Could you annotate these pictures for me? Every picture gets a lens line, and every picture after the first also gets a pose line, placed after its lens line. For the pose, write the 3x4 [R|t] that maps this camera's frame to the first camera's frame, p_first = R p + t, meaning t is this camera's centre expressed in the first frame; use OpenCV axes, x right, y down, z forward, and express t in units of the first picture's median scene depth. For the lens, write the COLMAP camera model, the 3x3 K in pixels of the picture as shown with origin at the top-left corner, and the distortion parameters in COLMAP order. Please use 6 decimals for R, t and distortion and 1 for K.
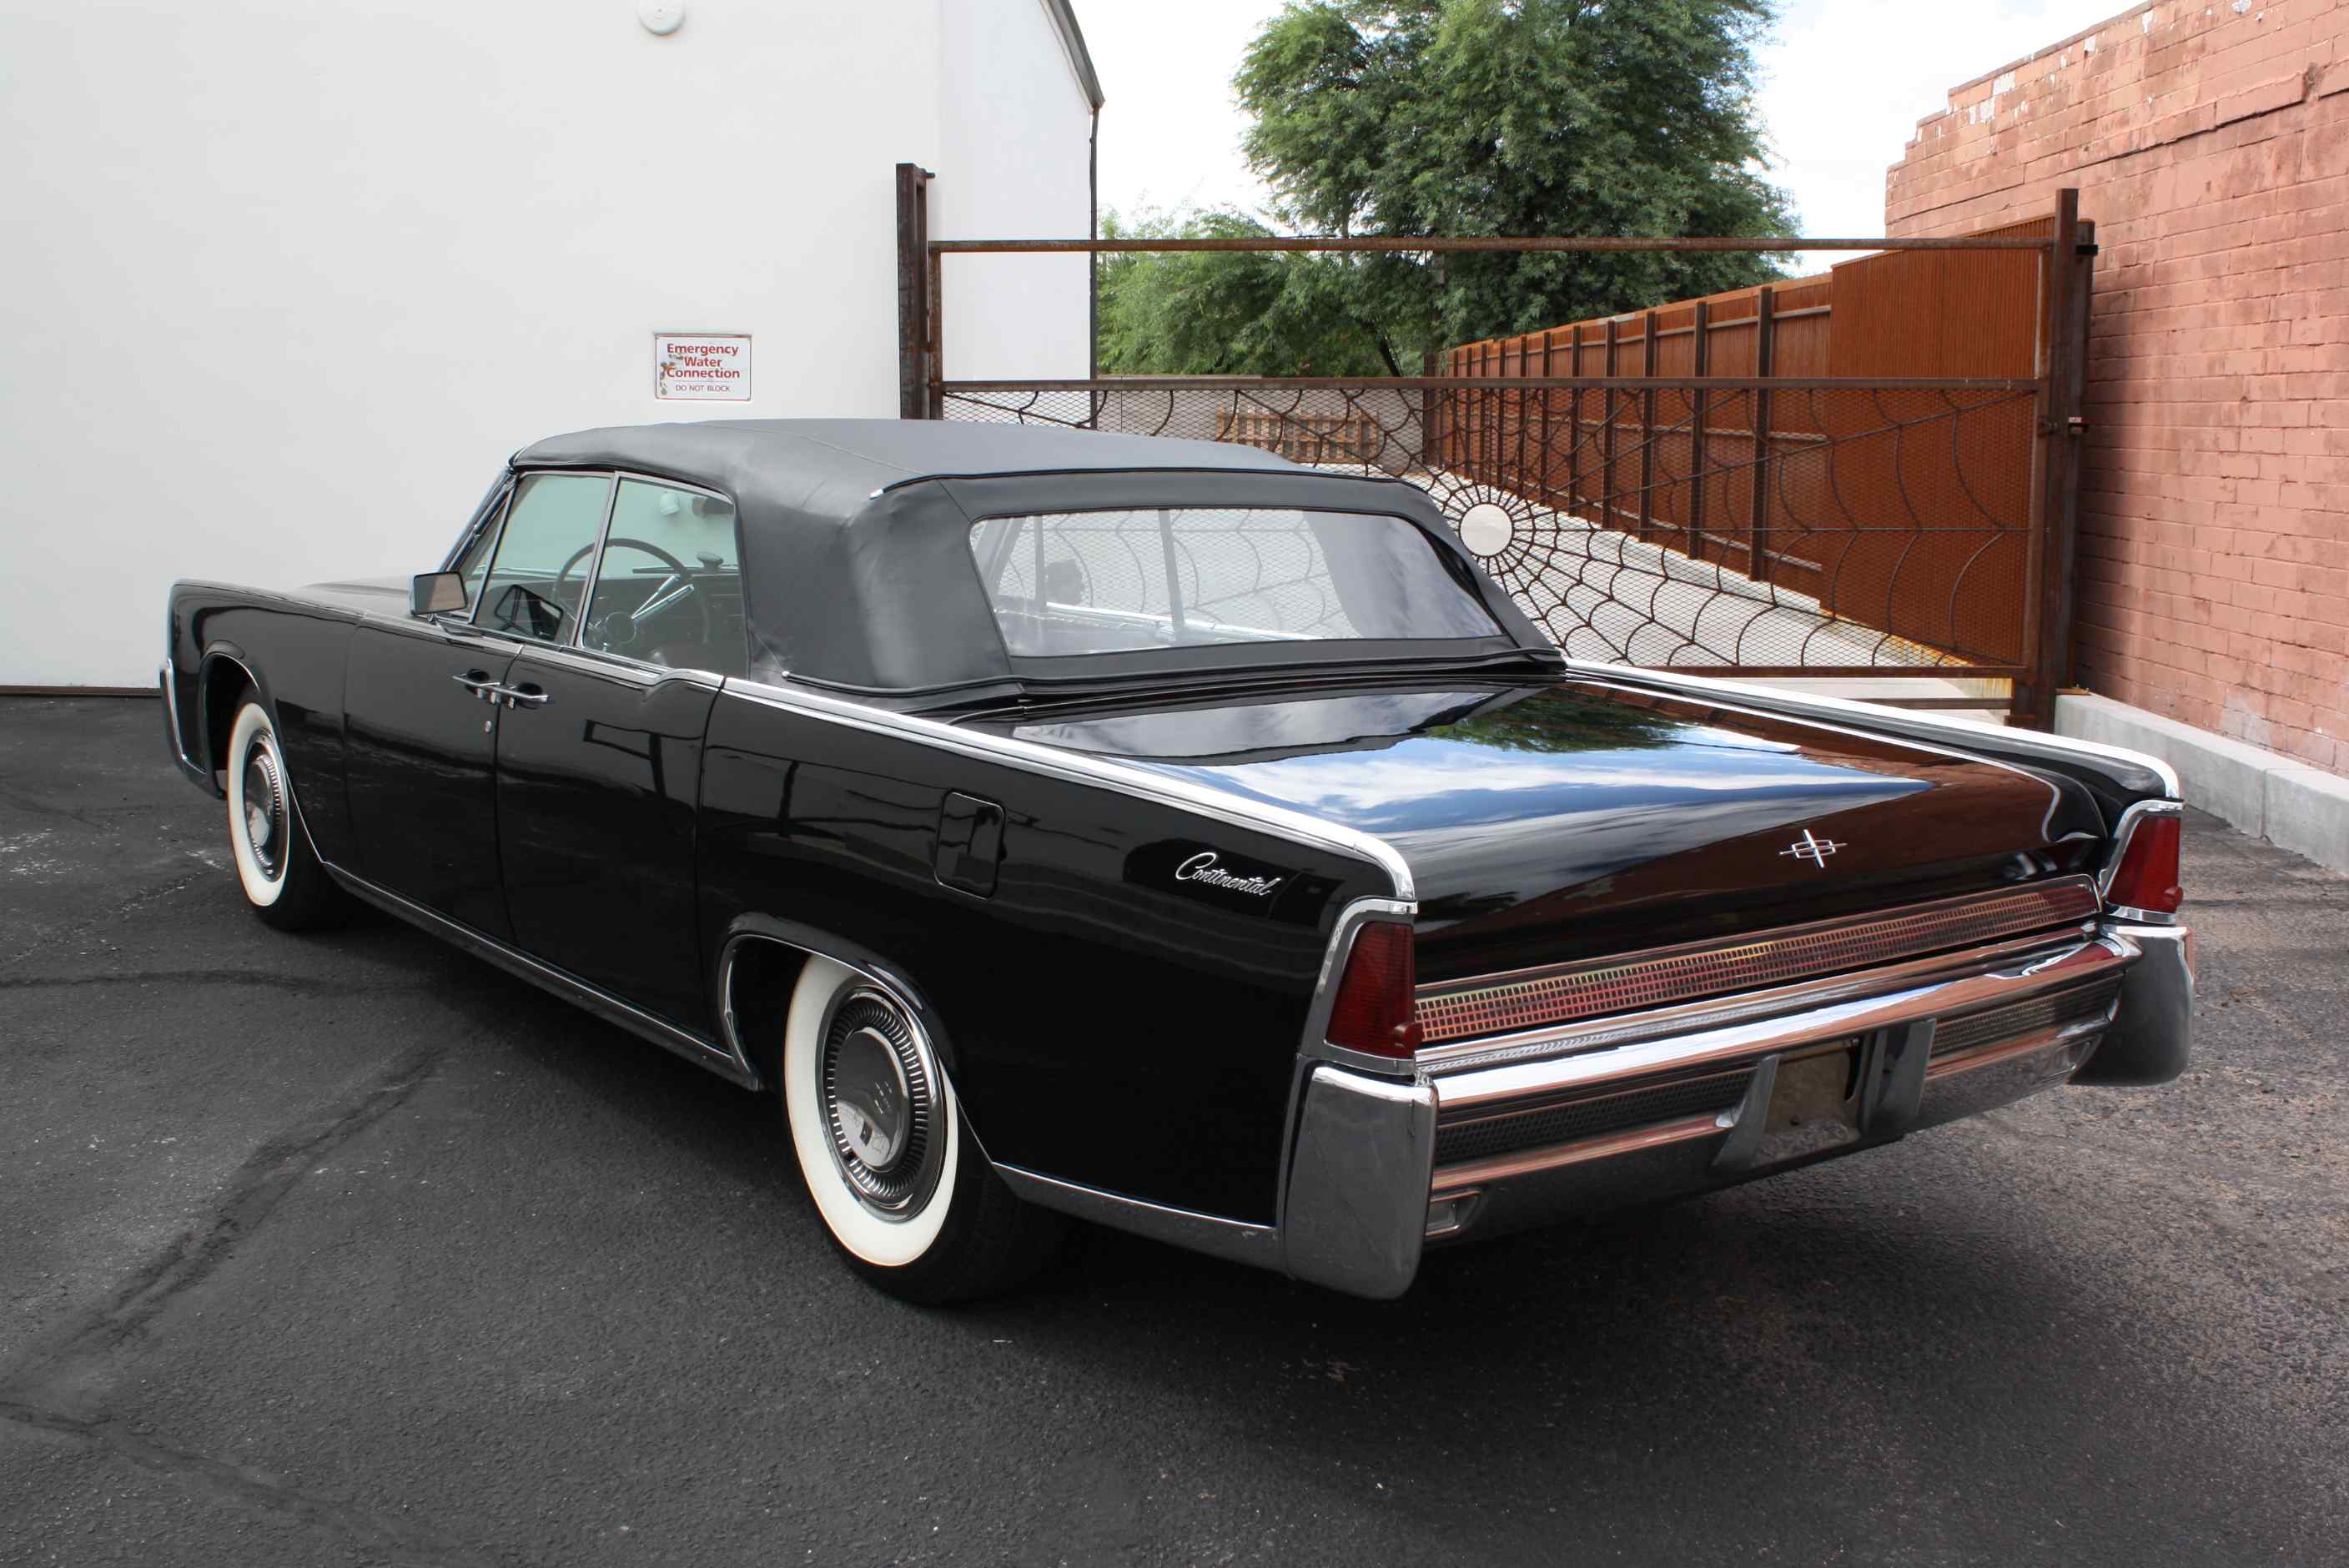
lens RADIAL K [[2405.4, 0, 1183.8], [0, 2405.4, 784.9], [0, 0, 1]] dist [-0.143795, 0.171871]
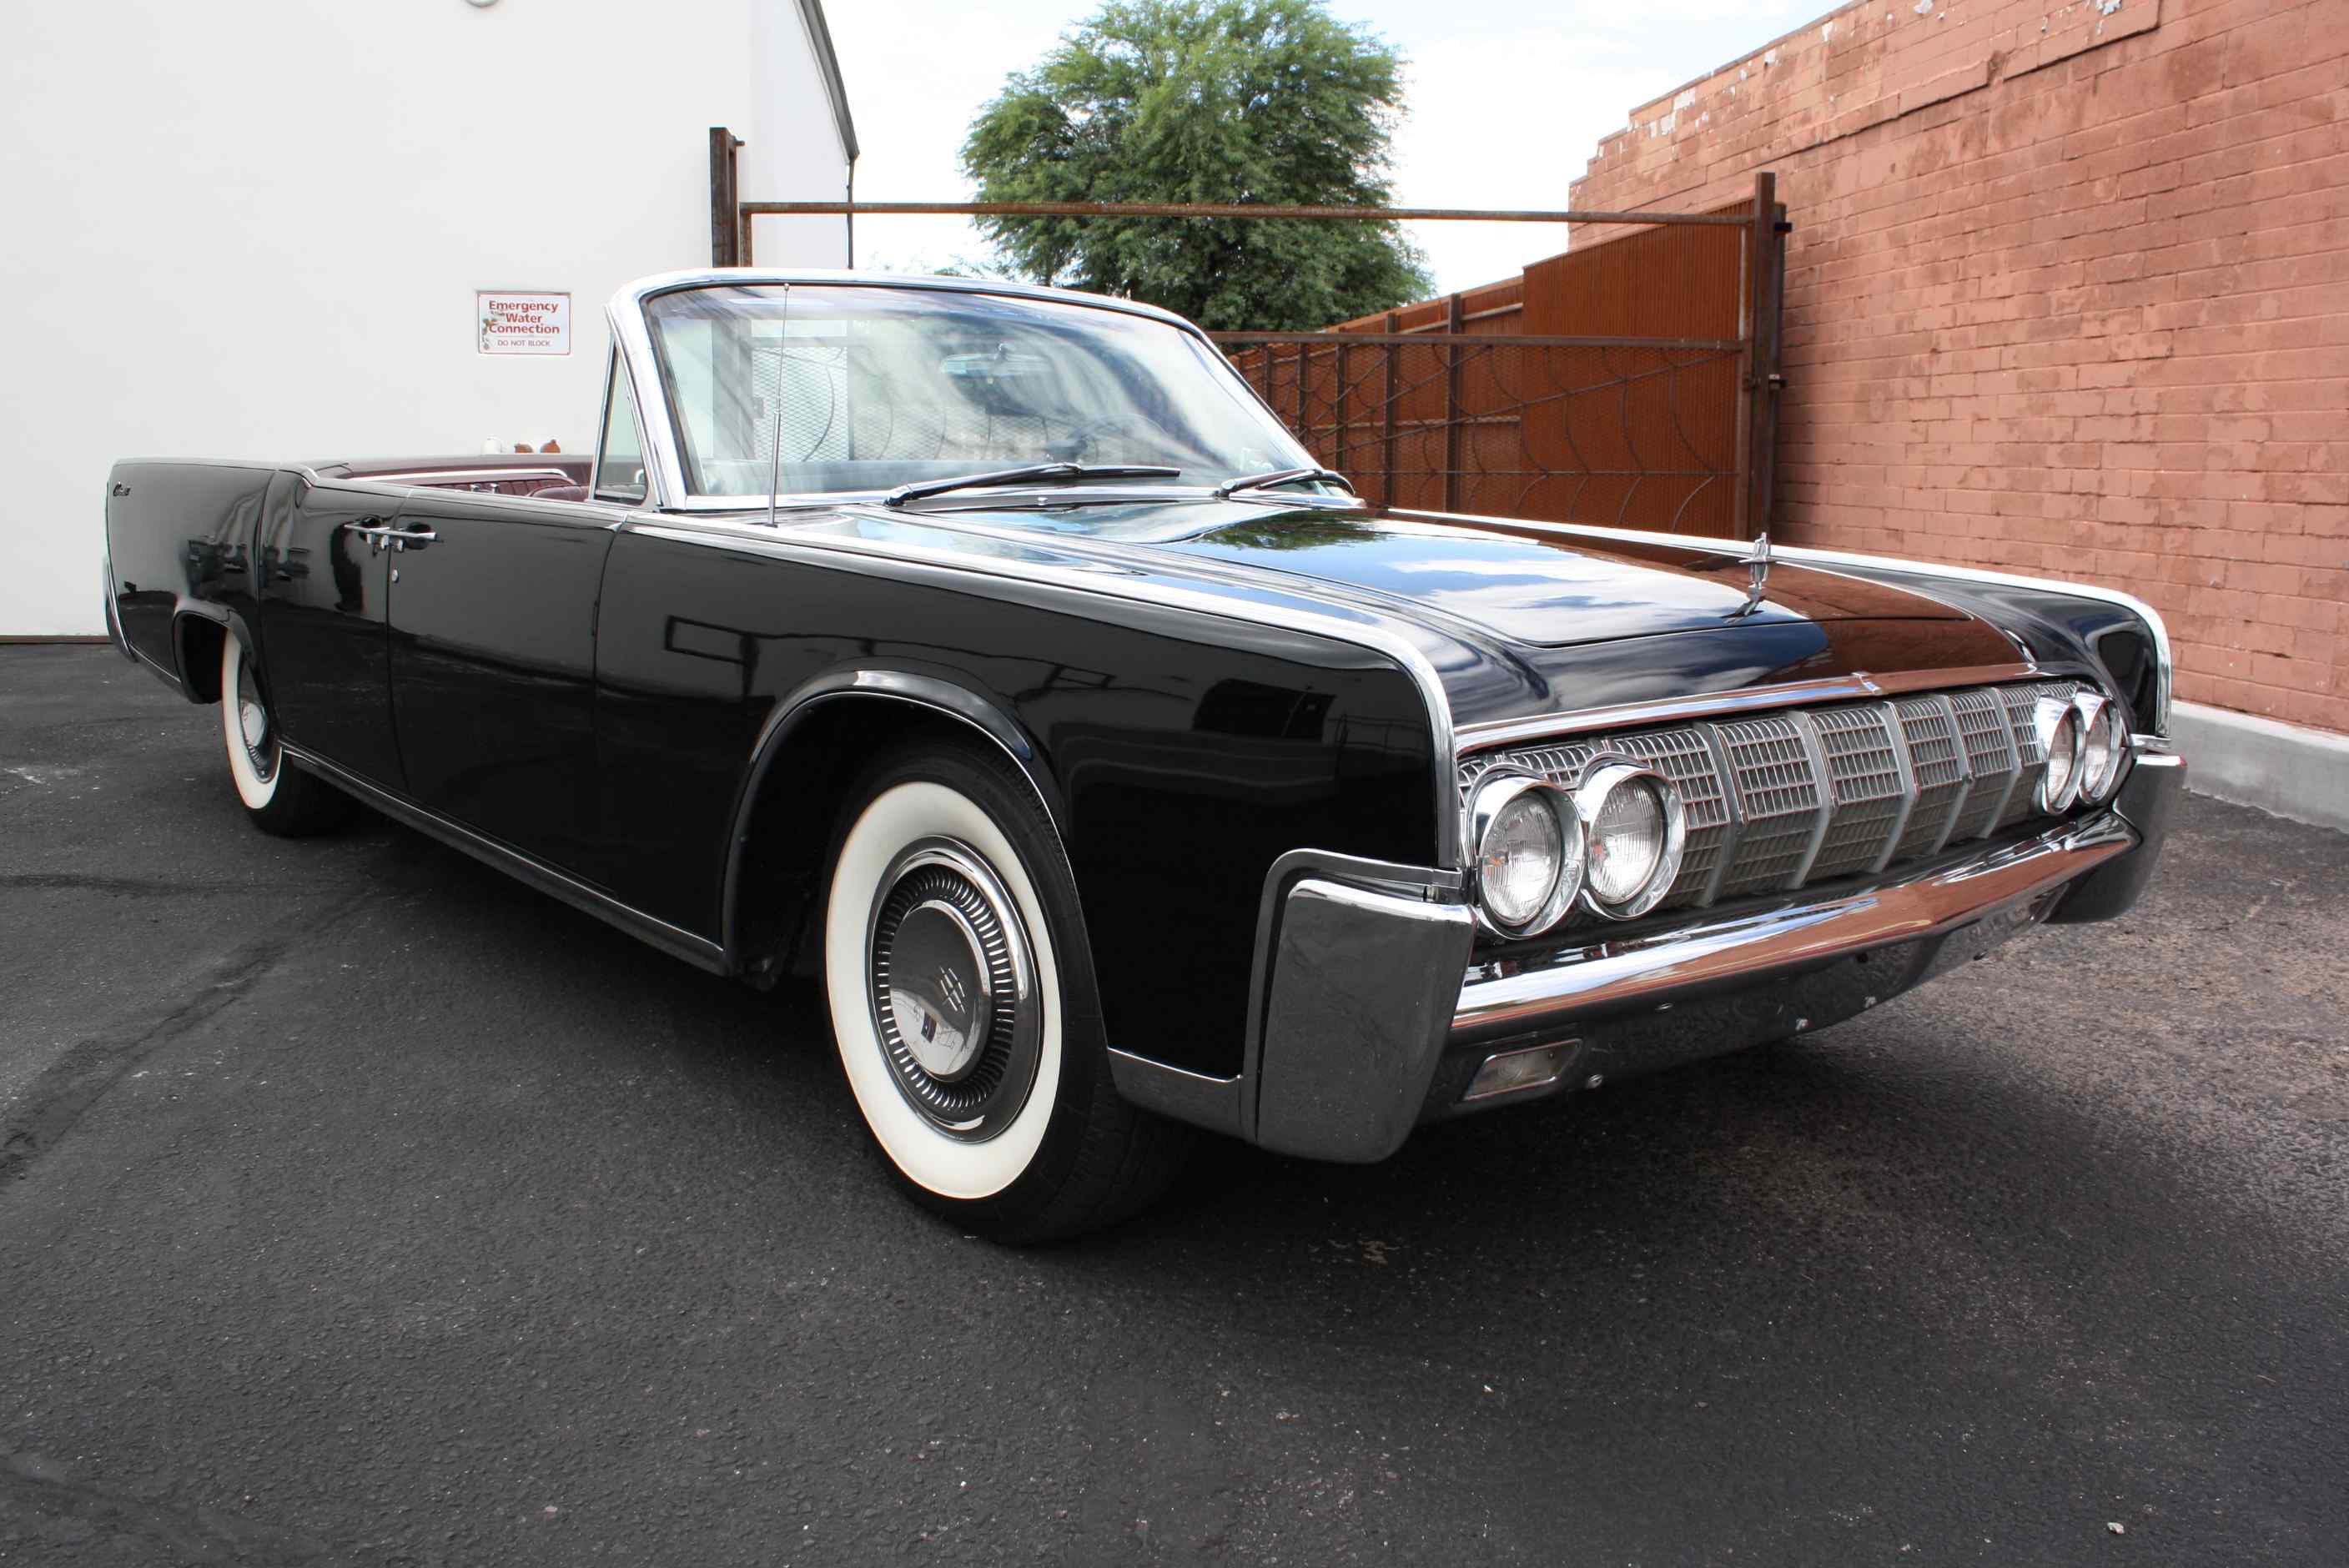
lens RADIAL K [[1985.4, 0, 1187.9], [0, 1985.4, 788.0], [0, 0, 1]] dist [-0.166286, 0.143457]
pose [[0.990095, -0.019780, 0.138997, -0.047560], [0.017918, 0.999732, 0.014637, 0.032587], [-0.139249, -0.012001, 0.990185, 0.150677]]
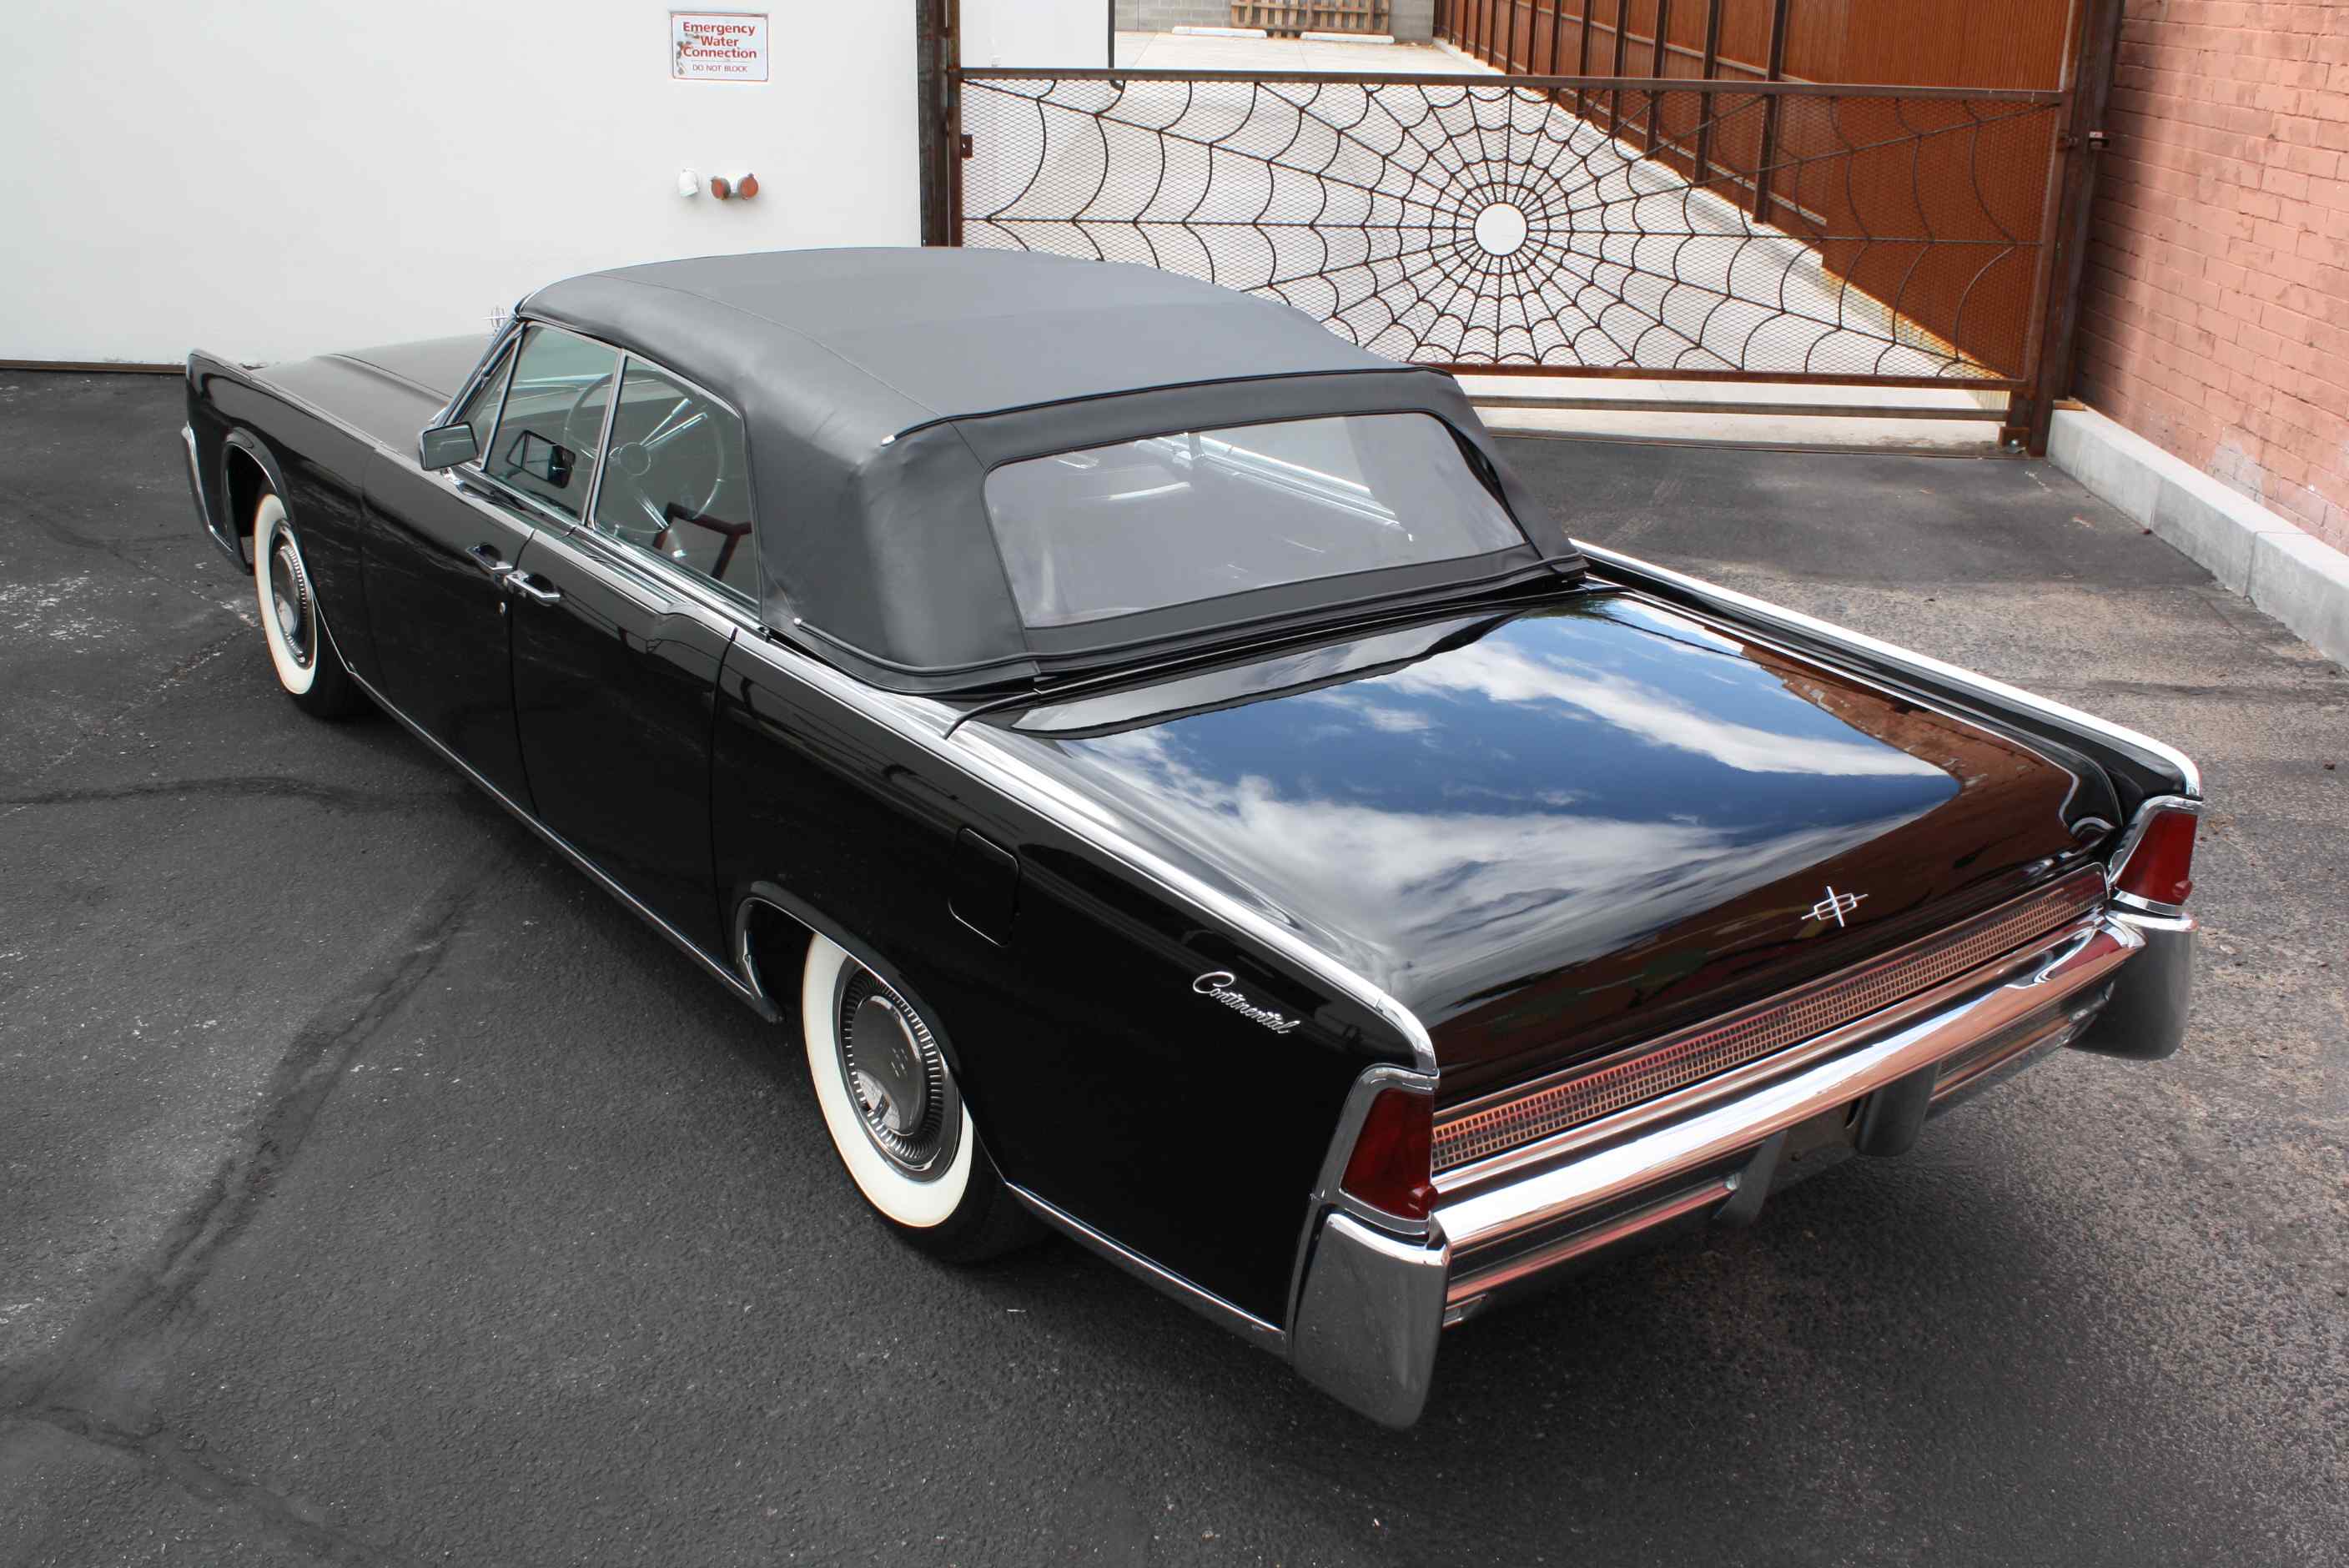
lens RADIAL K [[2263.1, 0, 1182.6], [0, 2263.1, 774.6], [0, 0, 1]] dist [-0.154335, 0.167111]
pose [[0.999838, 0.017989, -0.000730, -0.003537], [-0.017467, 0.979032, 0.202956, -0.097428], [0.004366, -0.202911, 0.979188, 0.045670]]
